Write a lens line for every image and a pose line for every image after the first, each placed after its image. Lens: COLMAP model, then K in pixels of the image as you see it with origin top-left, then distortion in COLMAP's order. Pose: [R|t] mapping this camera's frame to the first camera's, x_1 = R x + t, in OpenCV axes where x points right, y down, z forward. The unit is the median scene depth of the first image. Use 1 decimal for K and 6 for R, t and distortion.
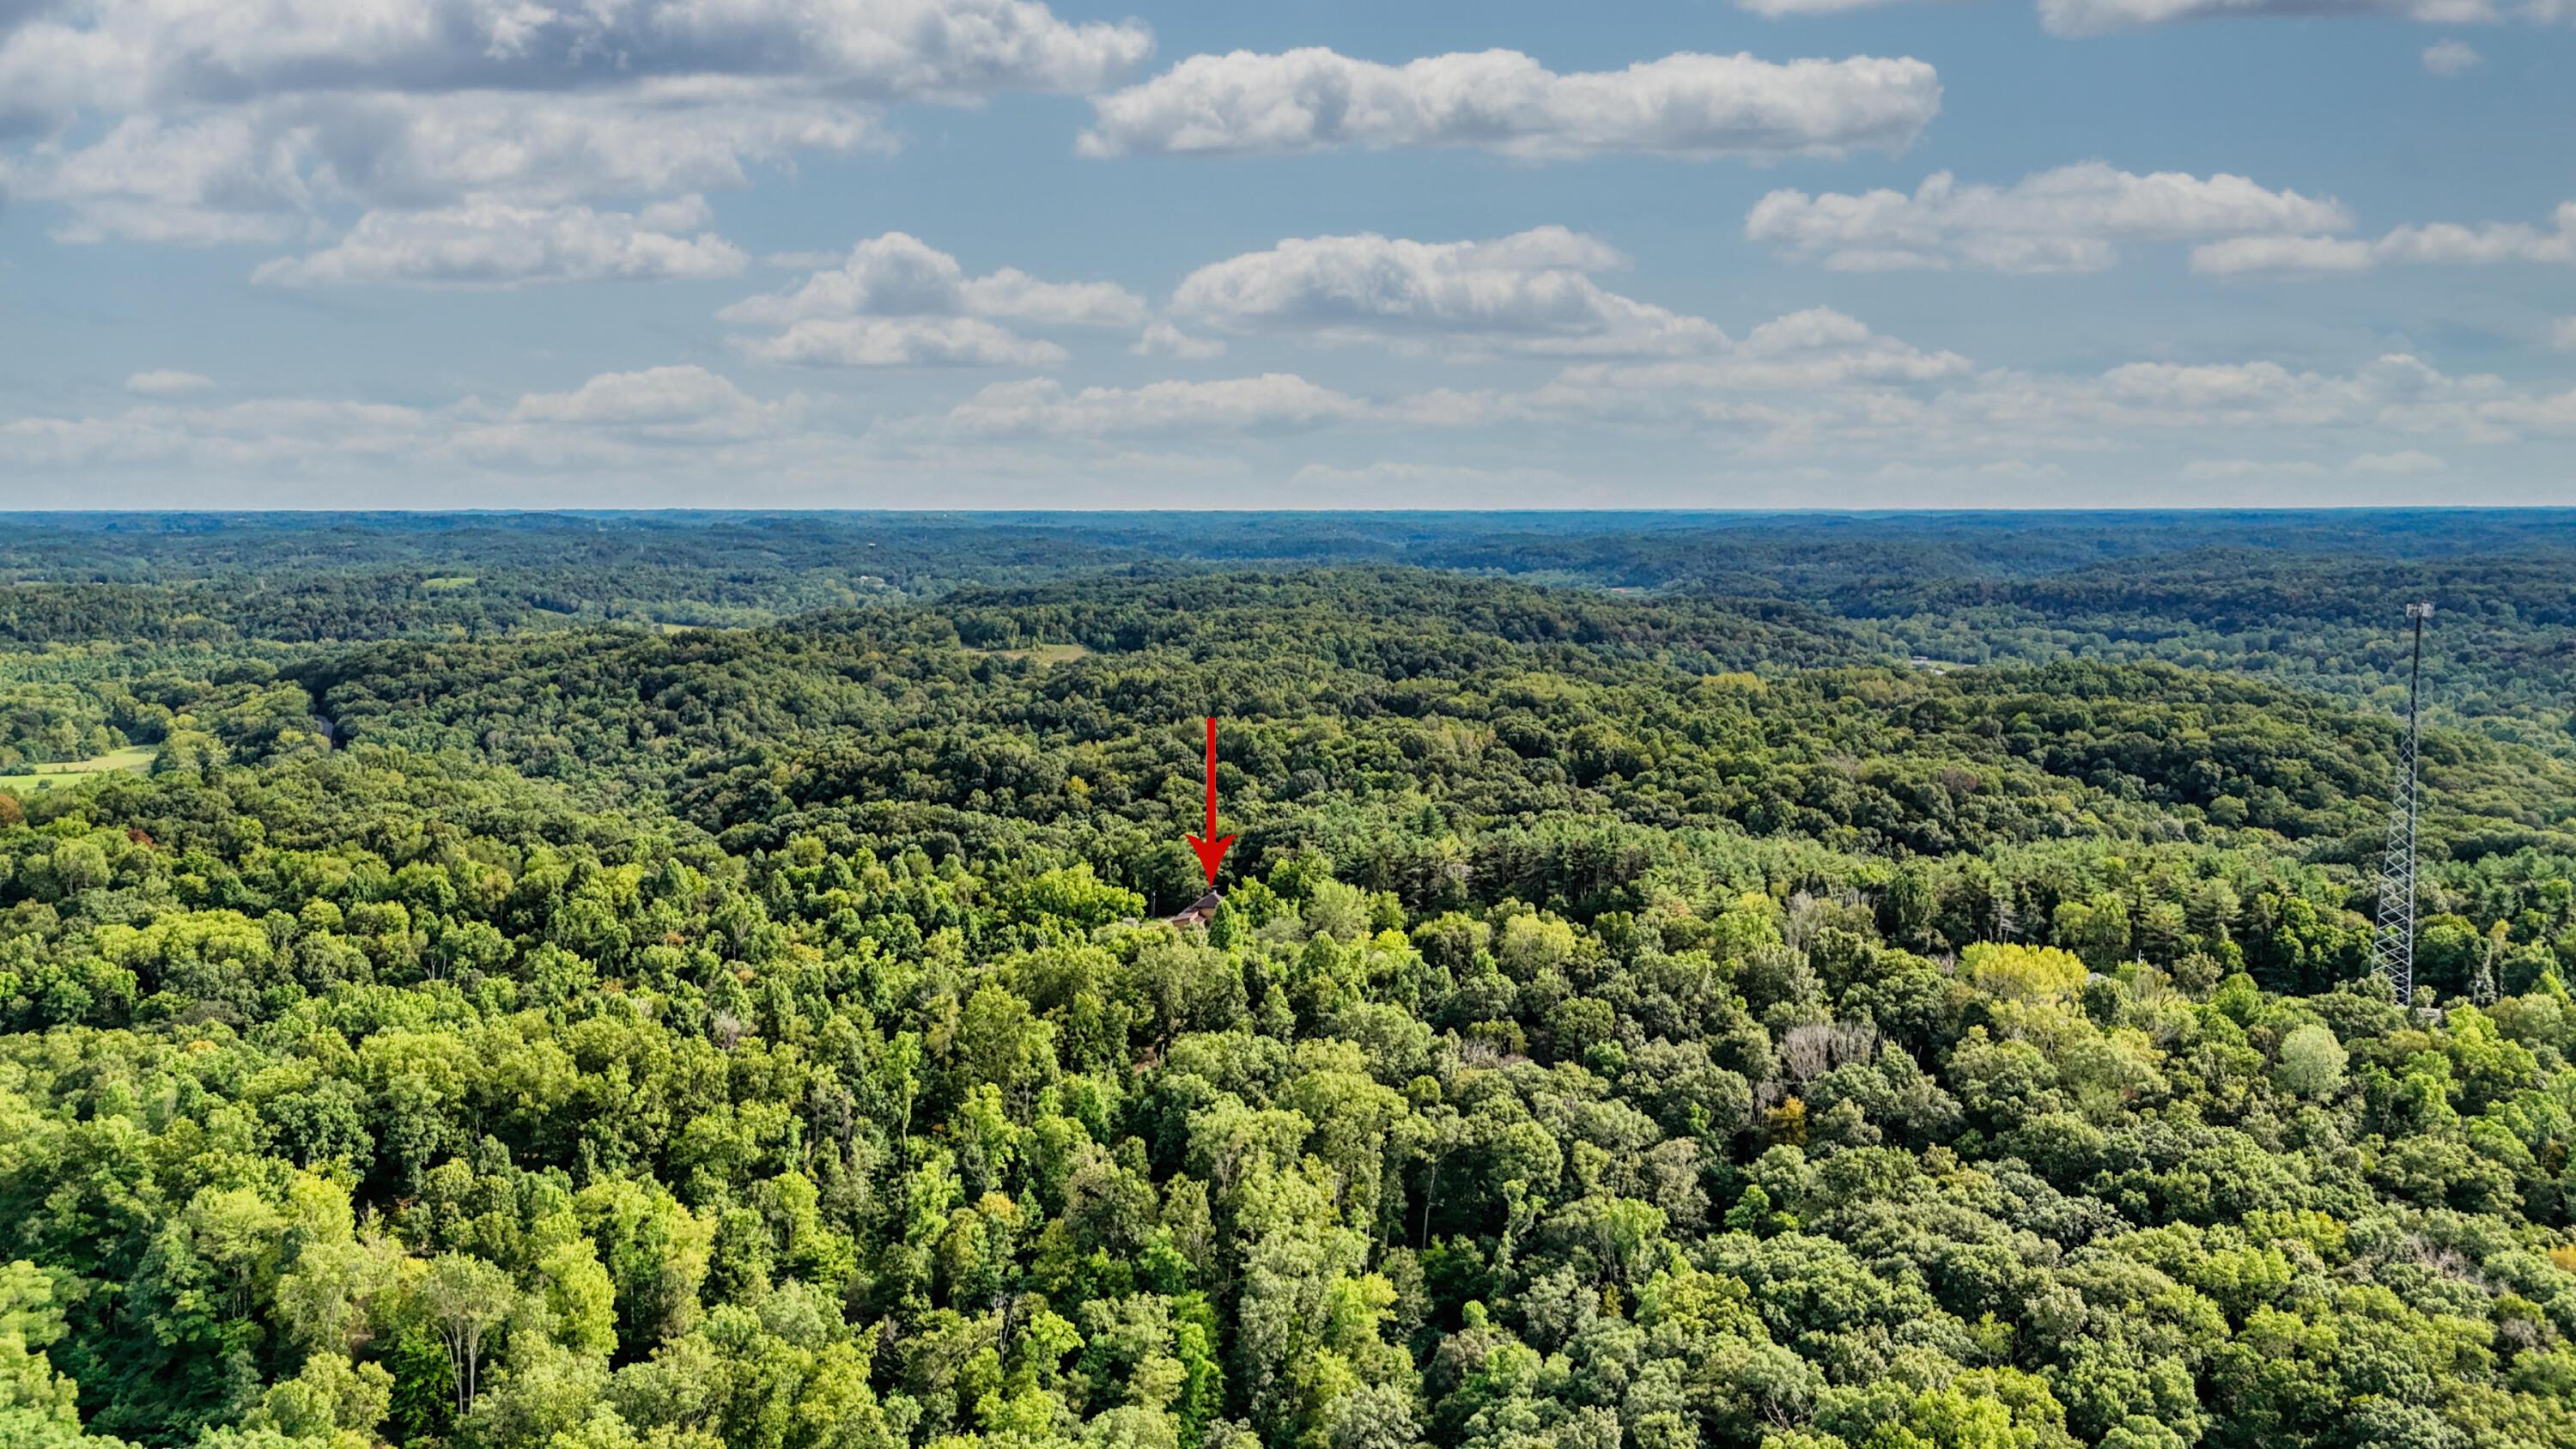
lens RADIAL K [[1900.0, 0, 1291.3], [0, 1900.0, 741.5], [0, 0, 1]] dist [0.062146, -0.049494]
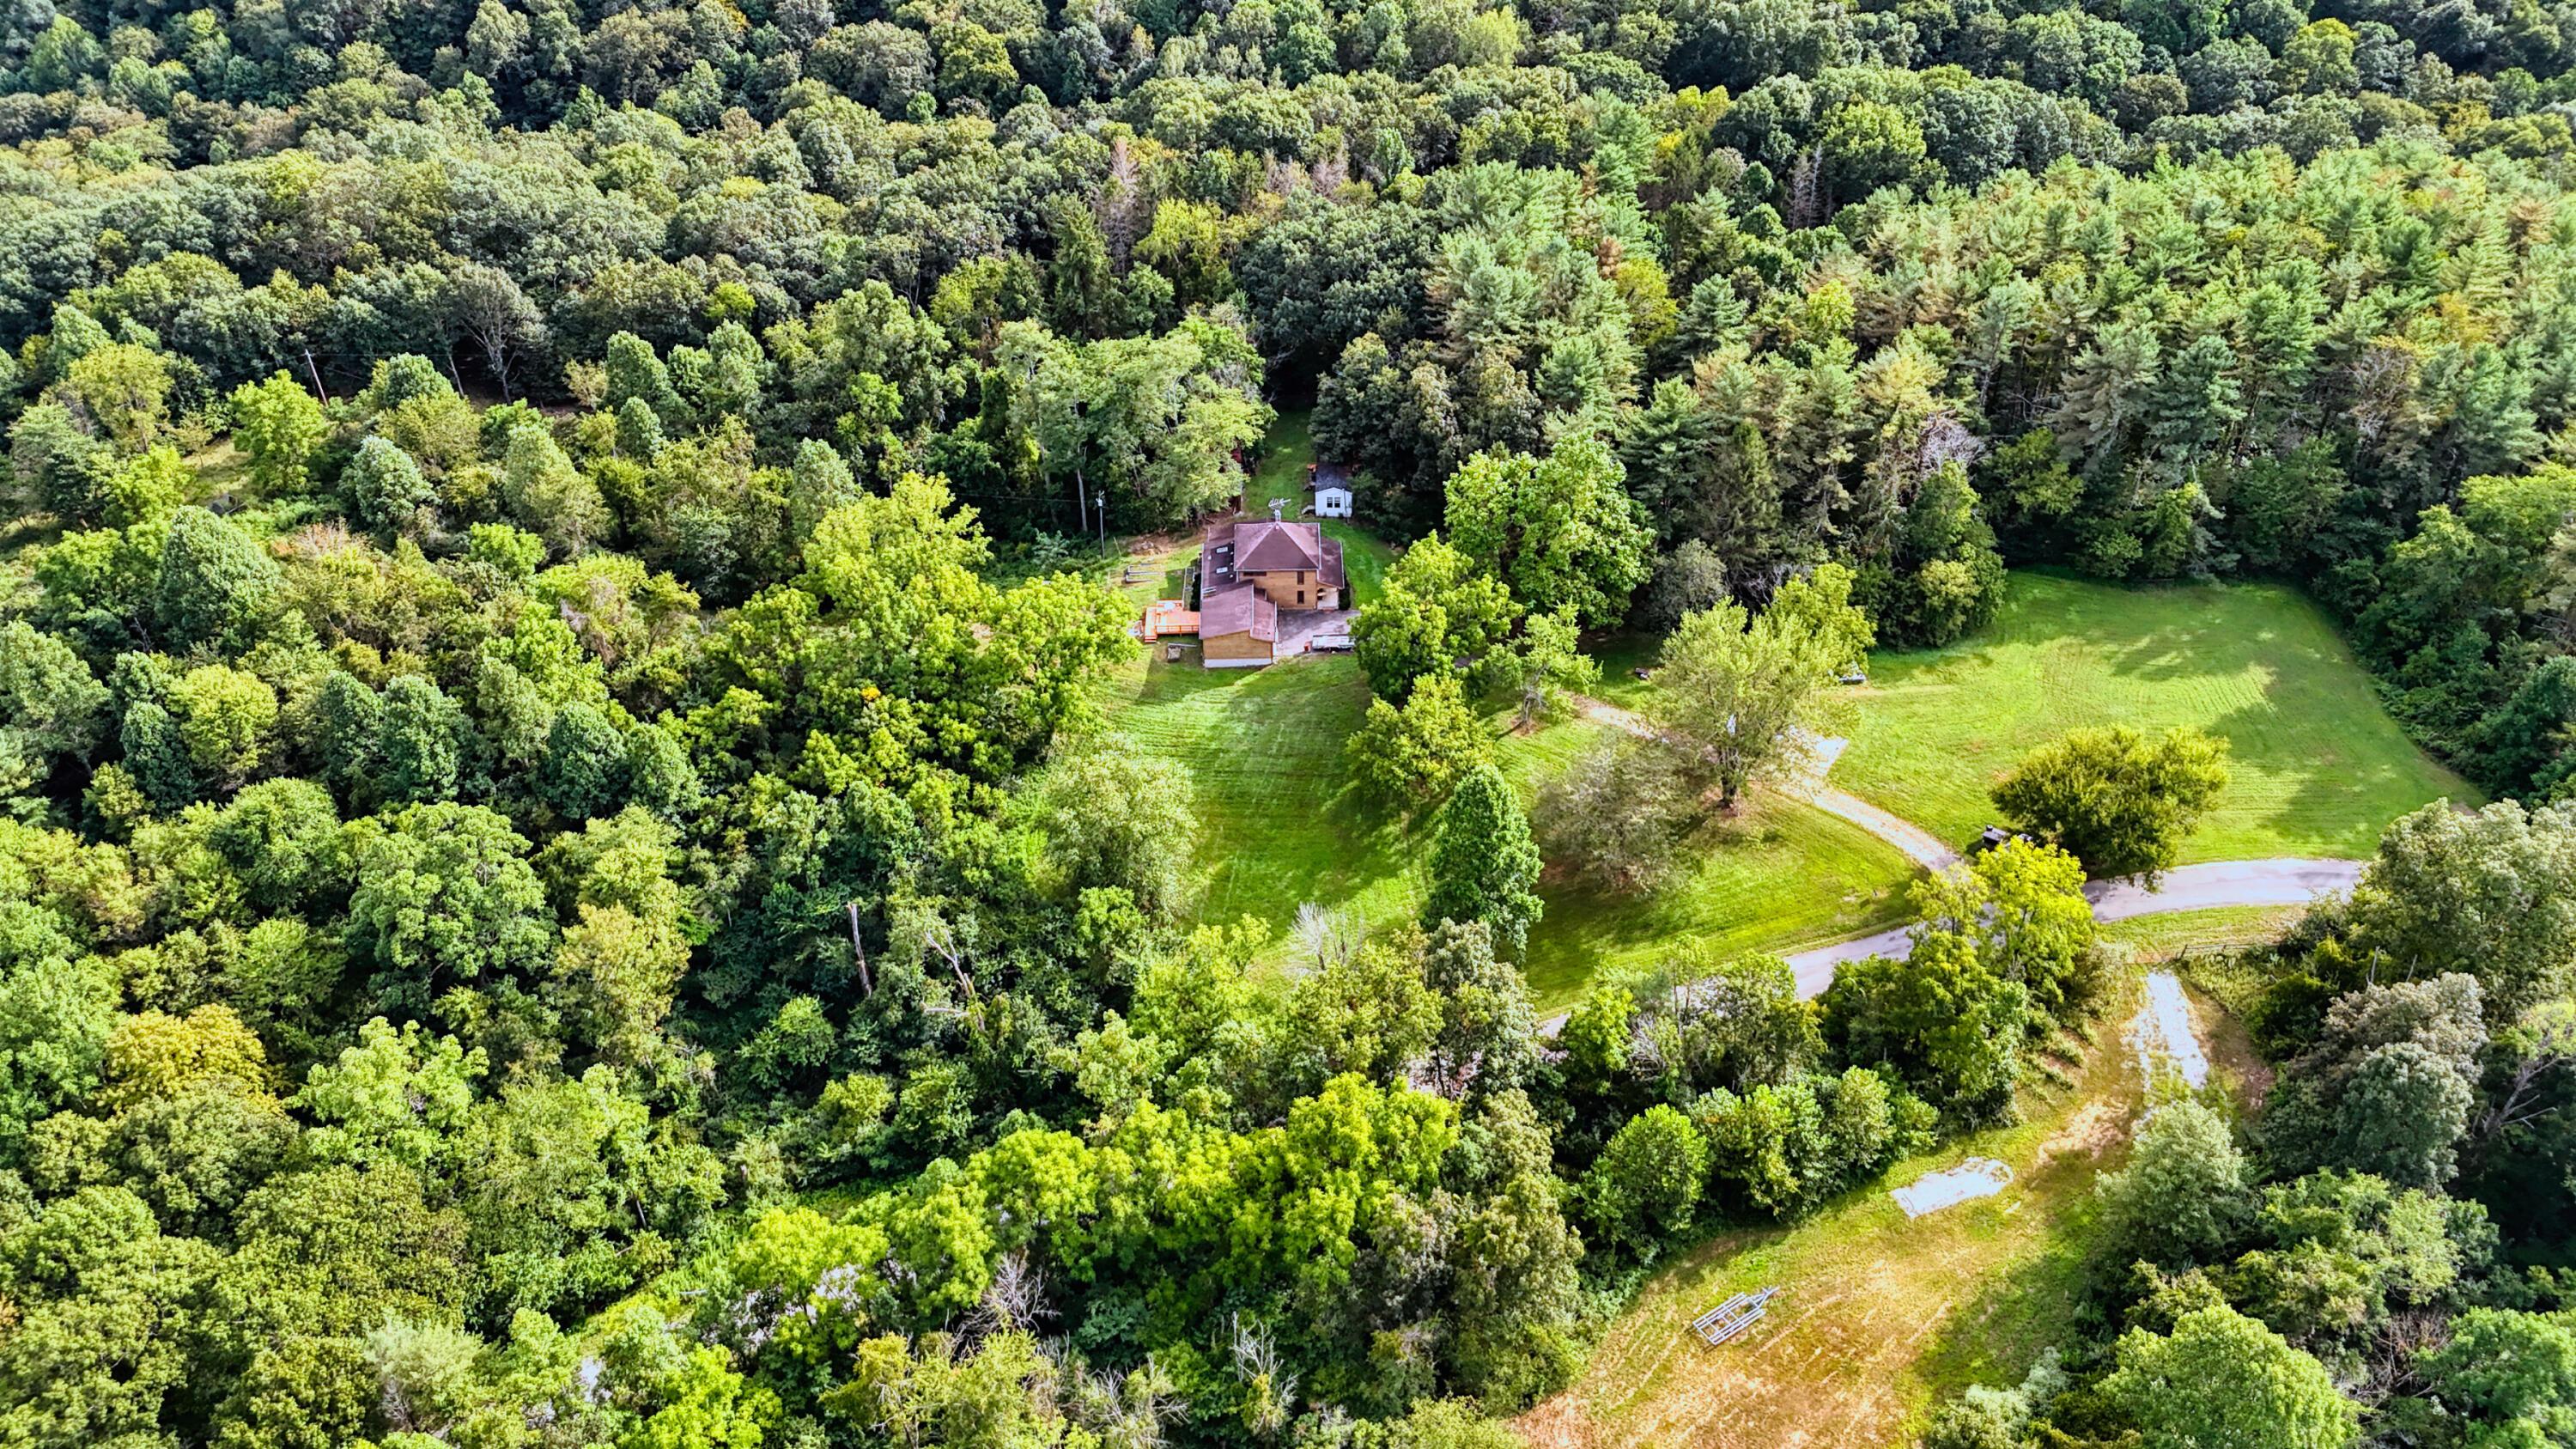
lens RADIAL K [[1900.0, 0, 1290.2], [0, 1900.0, 728.5], [0, 0, 1]] dist [0.062146, -0.049494]
pose [[0.974908, -0.143458, 0.170217, -0.055923], [0.036085, 0.856383, 0.515078, -0.042600], [-0.219663, -0.496012, 0.840072, 0.331380]]
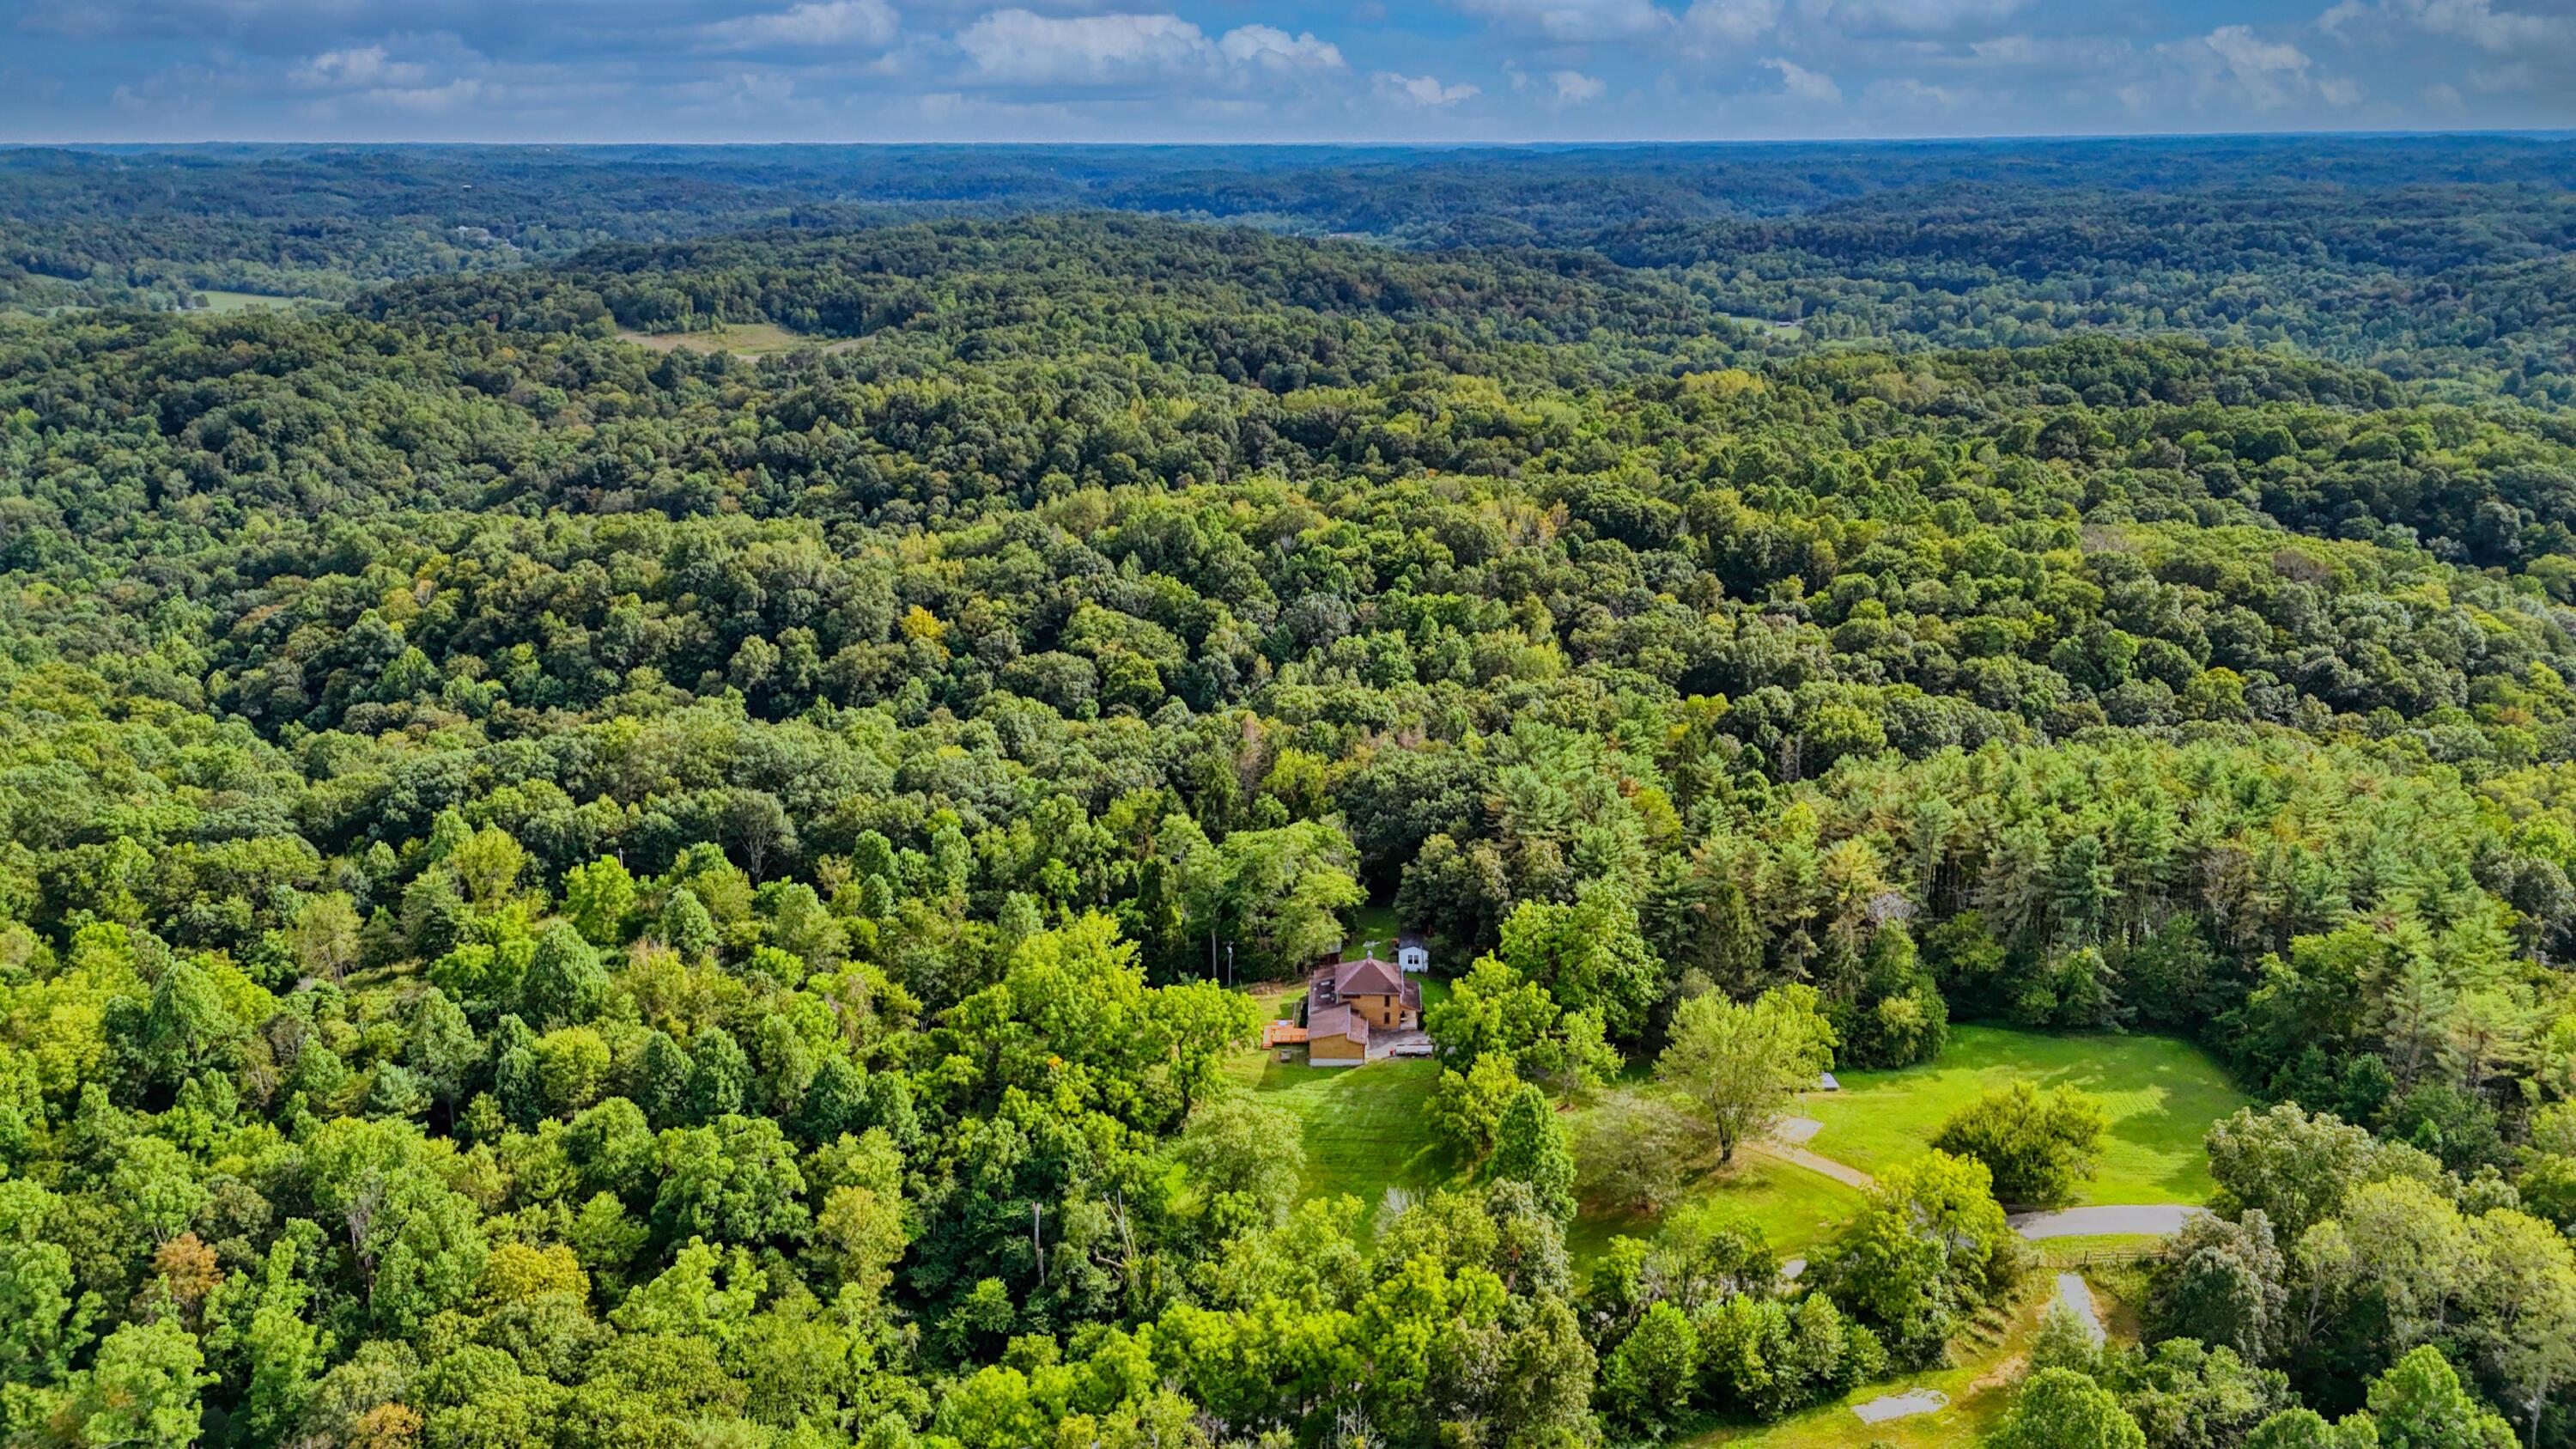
lens RADIAL K [[1900.0, 0, 1285.8], [0, 1900.0, 738.6], [0, 0, 1]] dist [0.062146, -0.049494]
pose [[0.984536, -0.056762, 0.165729, -0.071806], [0.026018, 0.982937, 0.182093, -0.034776], [-0.173237, -0.174966, 0.969214, 0.270012]]
